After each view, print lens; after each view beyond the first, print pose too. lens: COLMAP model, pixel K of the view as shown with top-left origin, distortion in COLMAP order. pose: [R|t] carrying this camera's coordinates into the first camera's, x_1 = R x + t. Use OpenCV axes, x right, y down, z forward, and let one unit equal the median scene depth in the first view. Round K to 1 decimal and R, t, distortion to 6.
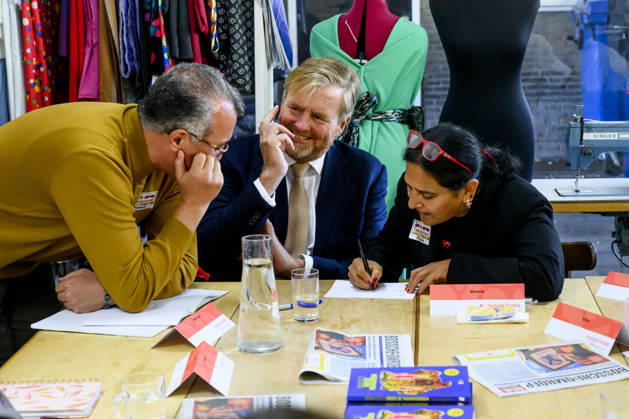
lens RADIAL K [[1507.2, 0, 314.5], [0, 1507.2, 209.5], [0, 0, 1]] dist [-0.009271, 0.681728]
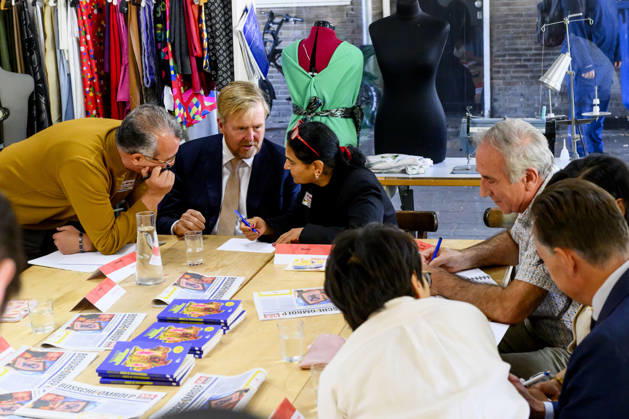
lens RADIAL K [[1507.2, 0, 314.5], [0, 1507.2, 209.5], [0, 0, 1]] dist [-0.009271, 0.681728]
pose [[0.967916, 0.024726, -0.250054, 0.394332], [-0.007032, 0.997422, 0.071409, -0.074656], [0.251176, -0.067359, 0.965595, -0.364767]]
